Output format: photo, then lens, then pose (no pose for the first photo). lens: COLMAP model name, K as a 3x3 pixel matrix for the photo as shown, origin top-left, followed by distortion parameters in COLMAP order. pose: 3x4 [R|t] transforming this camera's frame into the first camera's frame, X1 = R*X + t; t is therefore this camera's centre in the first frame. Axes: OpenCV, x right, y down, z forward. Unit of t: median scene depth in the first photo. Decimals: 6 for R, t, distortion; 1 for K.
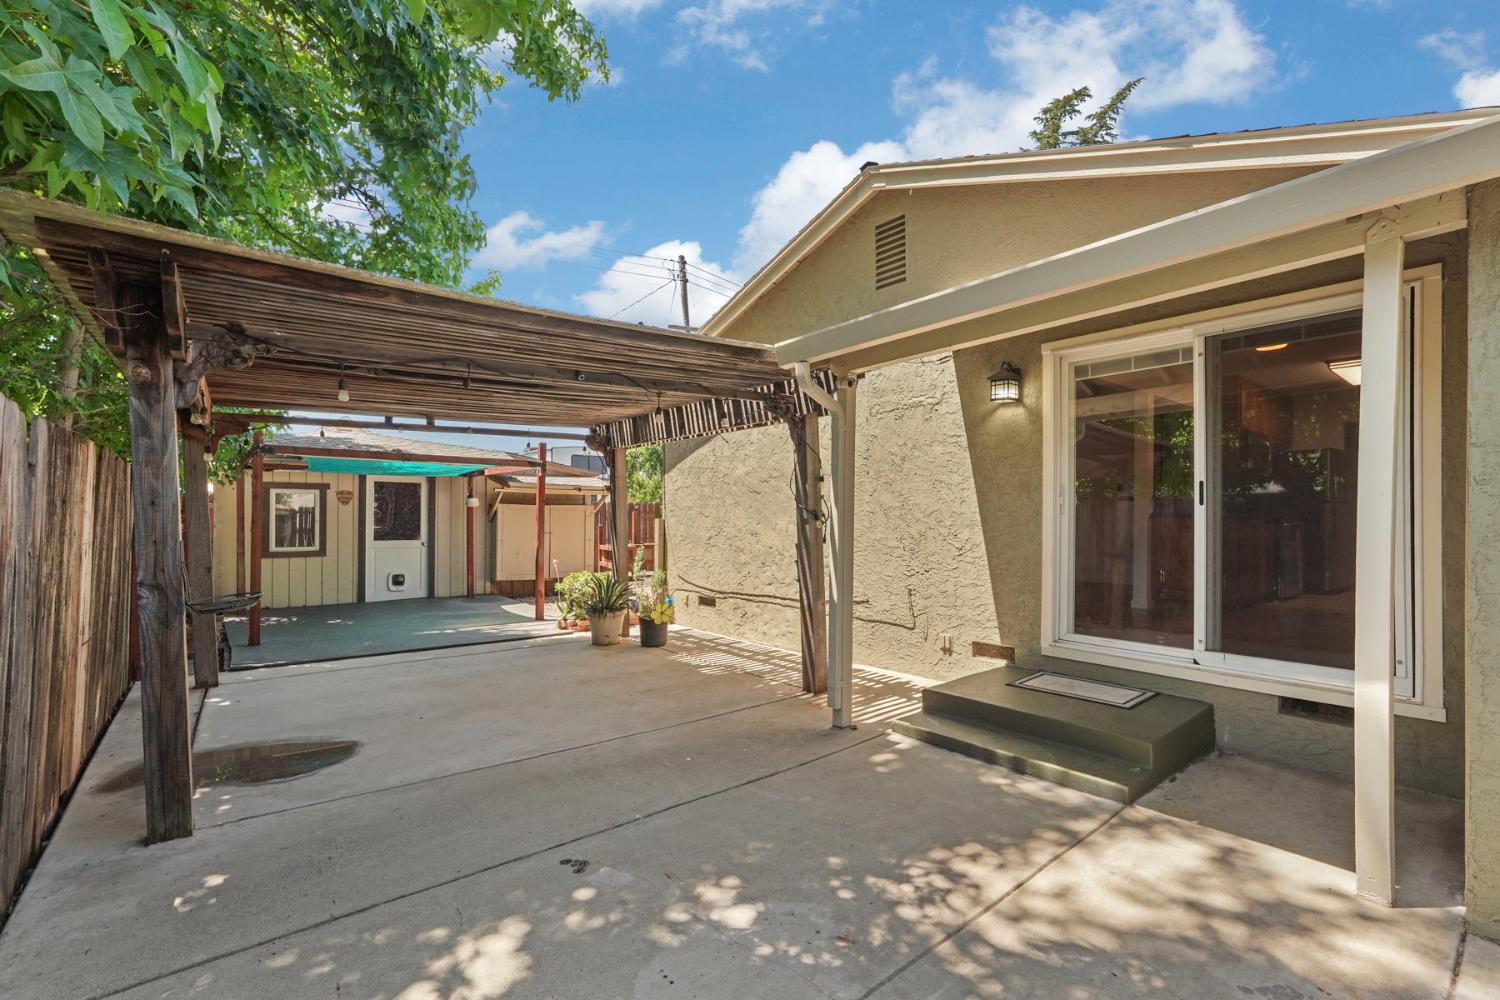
lens RADIAL K [[671.7, 0, 752.0], [0, 671.7, 505.9], [0, 0, 1]] dist [-0.020042, 0.009247]
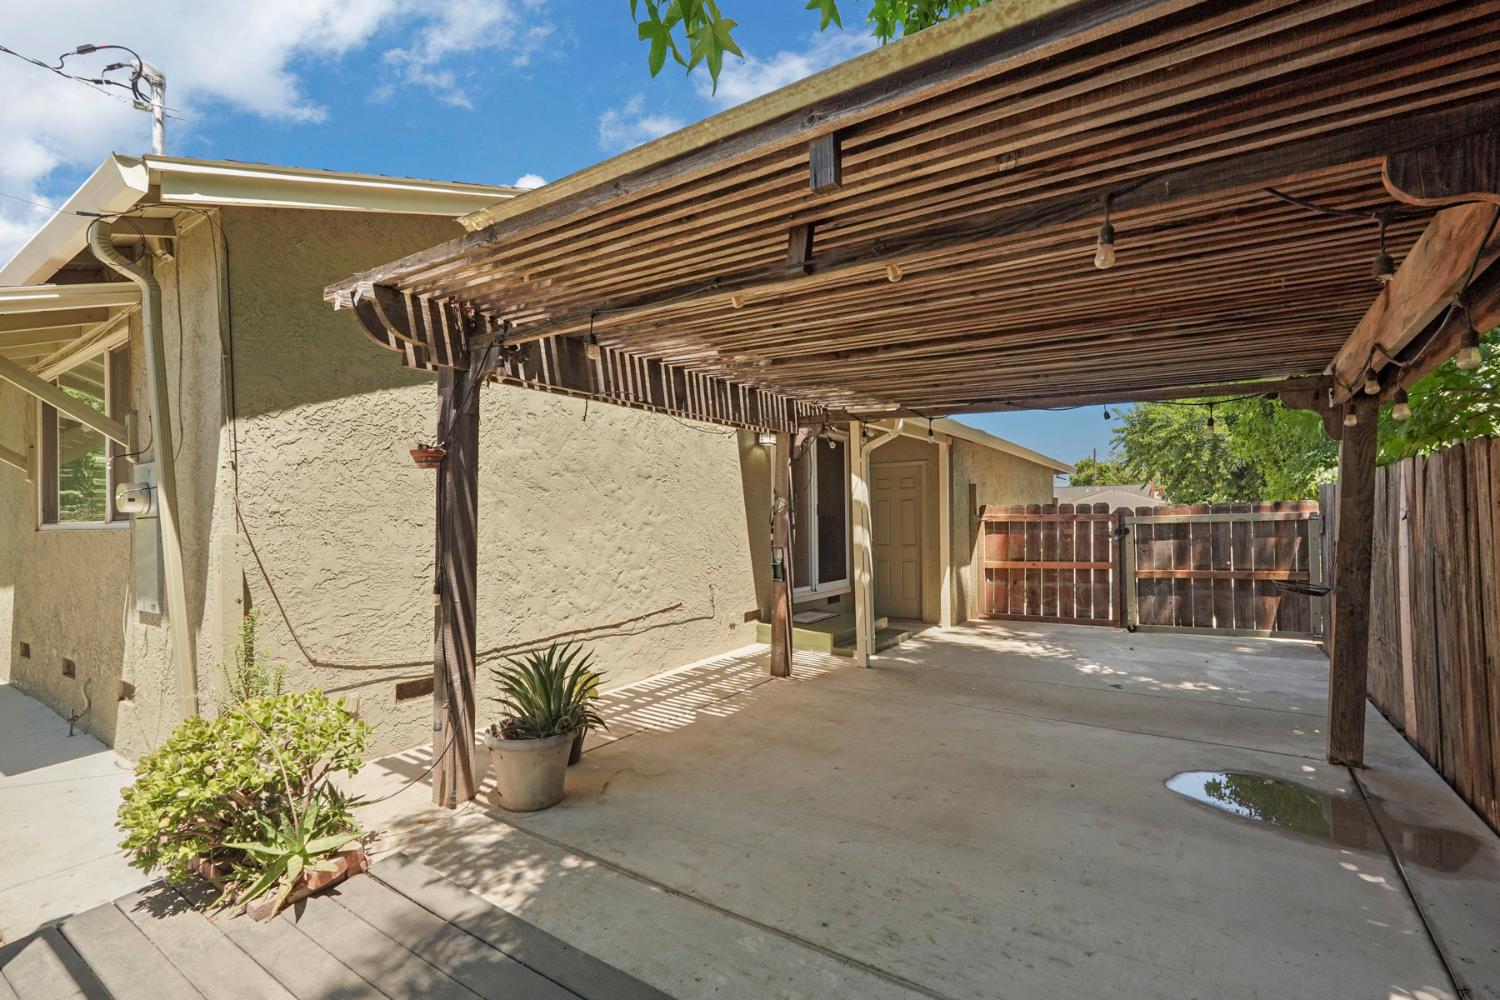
lens RADIAL K [[674.6, 0, 752.3], [0, 674.6, 518.8], [0, 0, 1]] dist [-0.014983, 0.009491]
pose [[-0.303699, 0.000068, 0.952768, -0.894243], [-0.013275, 0.999903, -0.004302, 0.013369], [-0.952676, -0.013955, -0.303668, 1.268533]]
